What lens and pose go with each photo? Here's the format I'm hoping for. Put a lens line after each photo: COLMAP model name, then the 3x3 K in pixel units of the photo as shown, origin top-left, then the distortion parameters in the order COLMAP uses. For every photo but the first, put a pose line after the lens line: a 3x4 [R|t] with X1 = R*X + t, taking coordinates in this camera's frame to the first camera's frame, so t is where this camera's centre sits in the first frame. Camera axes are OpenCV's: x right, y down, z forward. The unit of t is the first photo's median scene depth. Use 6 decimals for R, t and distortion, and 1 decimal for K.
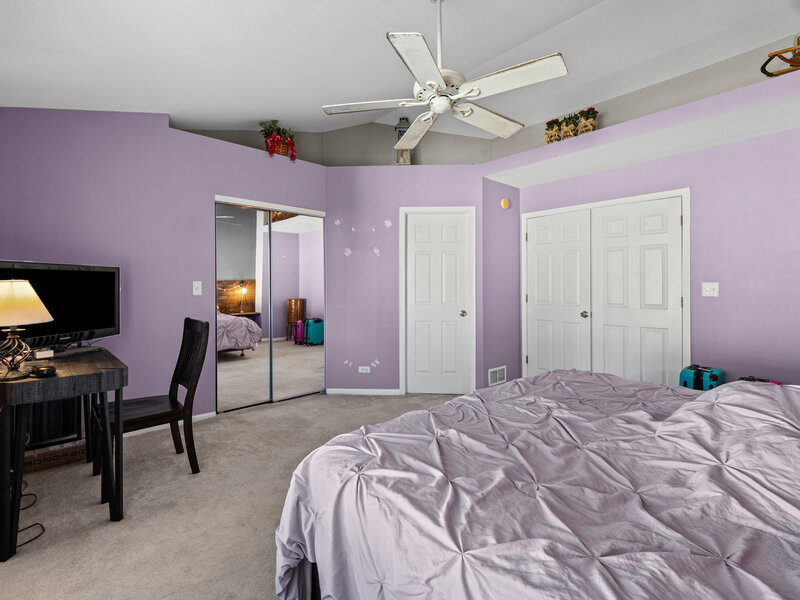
lens RADIAL K [[382.7, 0, 396.5], [0, 382.7, 283.6], [0, 0, 1]] dist [0.001816, -0.001131]
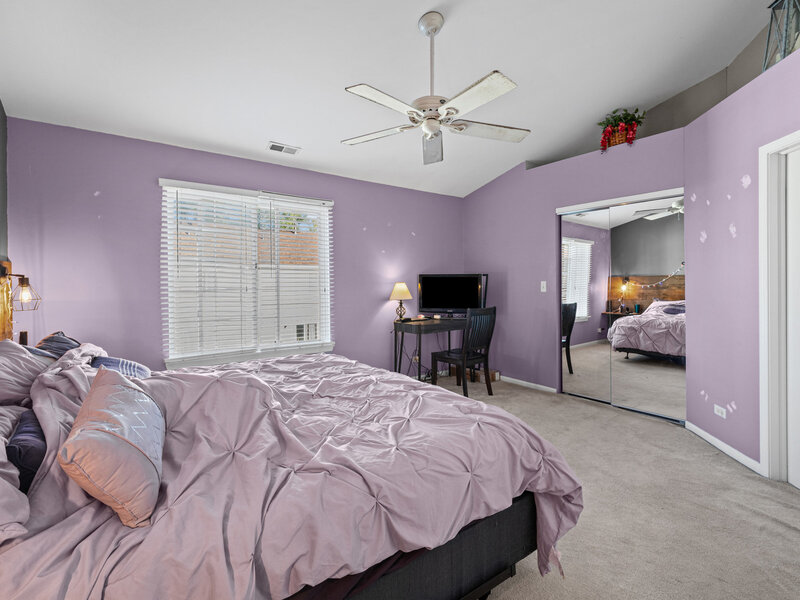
lens RADIAL K [[382.7, 0, 396.5], [0, 382.7, 283.6], [0, 0, 1]] dist [0.001816, -0.001131]
pose [[-0.099913, -0.001621, -0.994995, 0.633946], [0.005309, 0.999984, -0.002162, 0.002322], [0.994982, -0.005498, -0.099903, 0.514339]]
